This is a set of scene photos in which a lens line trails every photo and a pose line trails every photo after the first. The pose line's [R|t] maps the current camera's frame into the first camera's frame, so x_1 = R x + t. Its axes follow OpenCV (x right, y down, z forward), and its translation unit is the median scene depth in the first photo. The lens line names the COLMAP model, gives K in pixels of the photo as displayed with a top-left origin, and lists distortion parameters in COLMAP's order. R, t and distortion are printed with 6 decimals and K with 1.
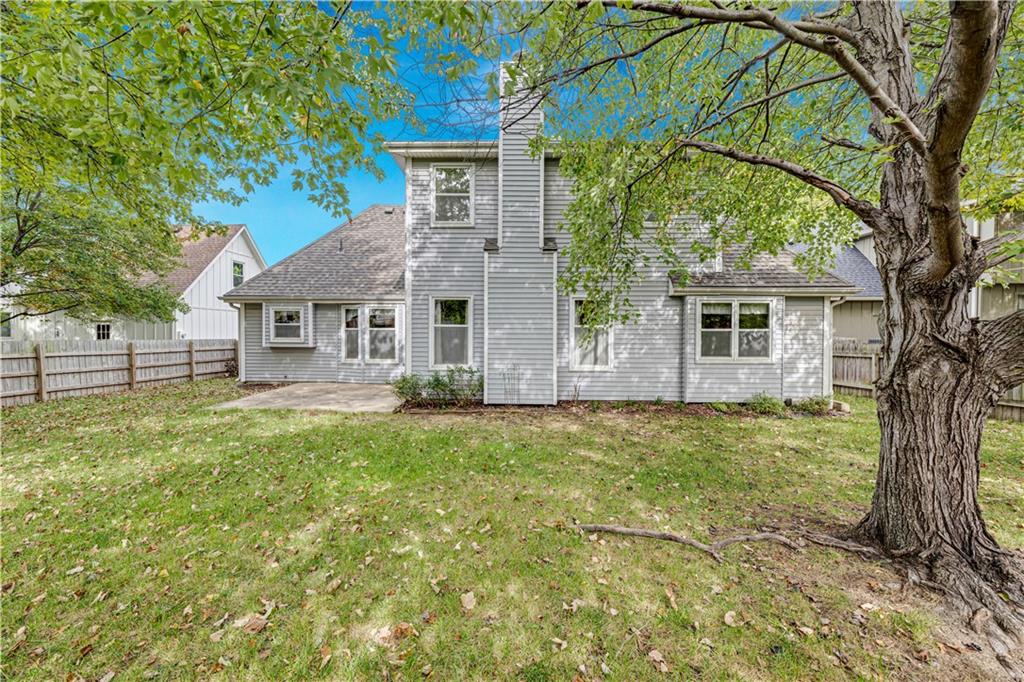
lens RADIAL K [[406.4, 0, 511.7], [0, 406.4, 336.1], [0, 0, 1]] dist [0.000458, 0.000053]
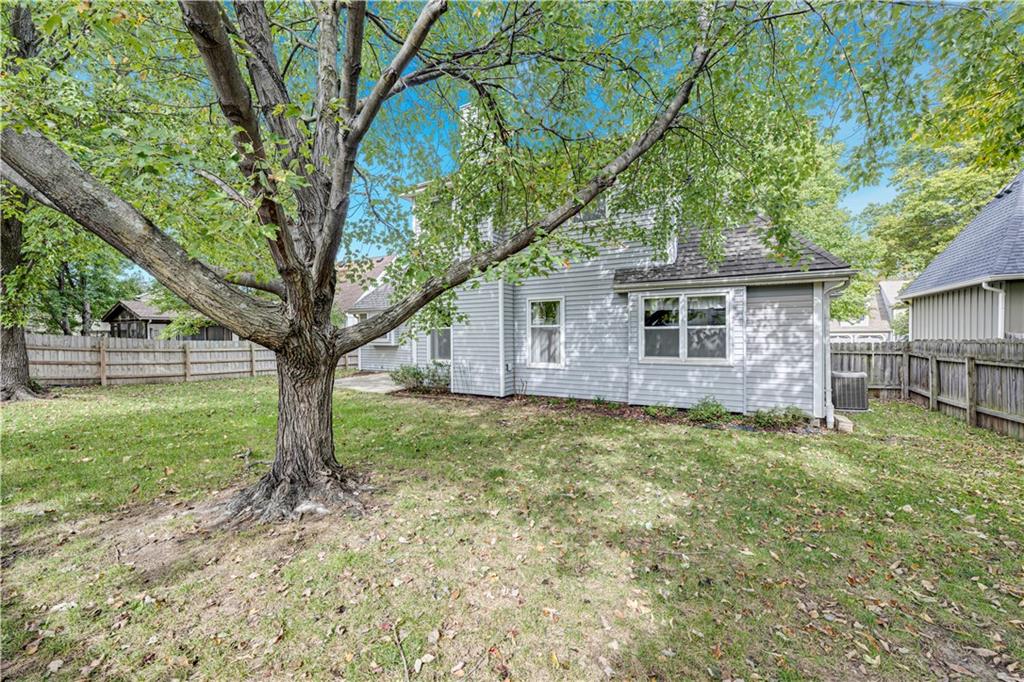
lens RADIAL K [[406.4, 0, 511.7], [0, 406.4, 336.1], [0, 0, 1]] dist [0.000458, 0.000053]
pose [[0.876782, -0.007466, -0.480830, 0.631347], [0.007306, 0.999971, -0.002206, 0.003332], [0.480832, -0.001579, 0.876811, 0.027473]]
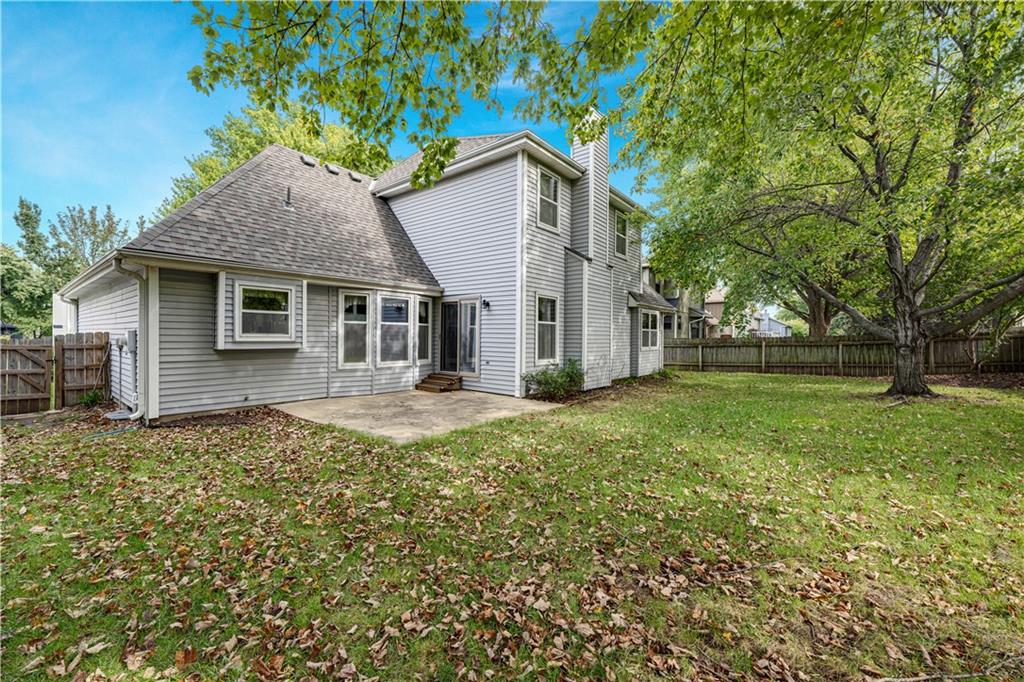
lens RADIAL K [[406.4, 0, 511.7], [0, 406.4, 336.1], [0, 0, 1]] dist [0.000458, 0.000053]
pose [[0.616871, -0.000886, 0.787063, -1.047862], [-0.001558, 0.999996, 0.002346, 0.006857], [-0.787062, -0.002673, 0.616868, 0.420073]]
